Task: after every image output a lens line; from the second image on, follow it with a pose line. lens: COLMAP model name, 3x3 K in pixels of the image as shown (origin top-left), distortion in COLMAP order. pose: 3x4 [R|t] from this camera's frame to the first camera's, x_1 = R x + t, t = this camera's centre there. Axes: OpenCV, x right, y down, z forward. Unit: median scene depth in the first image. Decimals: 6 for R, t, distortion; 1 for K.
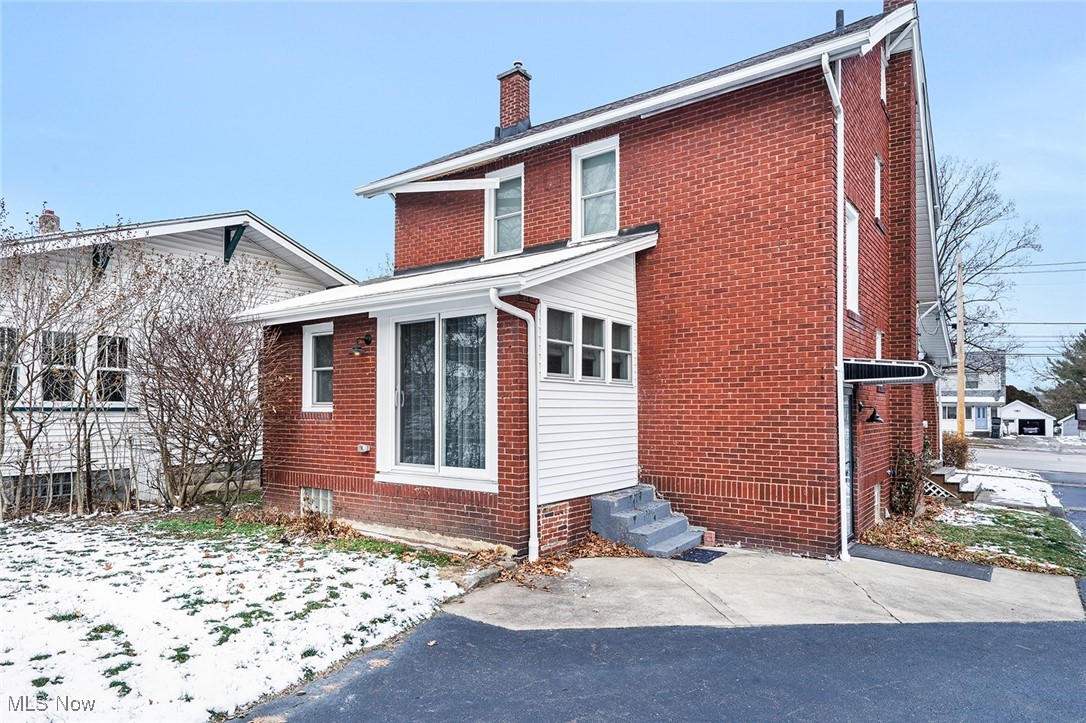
lens RADIAL K [[644.3, 0, 543.1], [0, 644.3, 409.7], [0, 0, 1]] dist [0.000506, 0.000337]
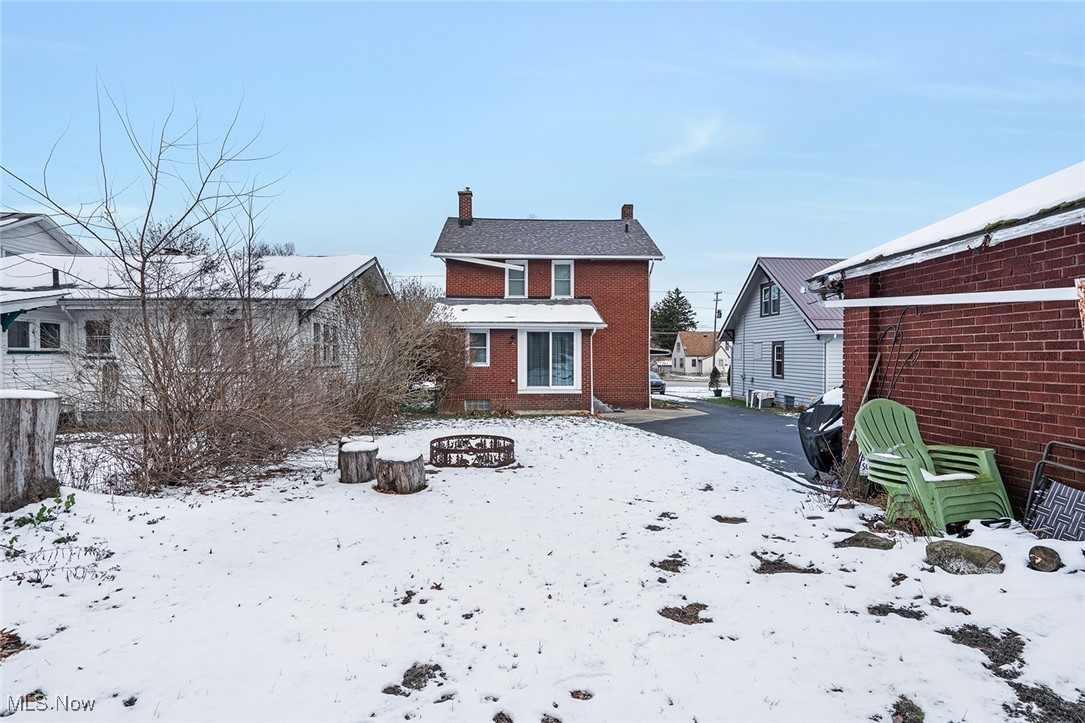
lens RADIAL K [[497.2, 0, 539.9], [0, 497.2, 354.3], [0, 0, 1]] dist [-0.001245, 0.001046]
pose [[0.786256, -0.000550, 0.617901, -1.688904], [0.001055, 0.999999, -0.000452, -0.051898], [-0.617900, 0.001007, 0.786256, -0.707416]]
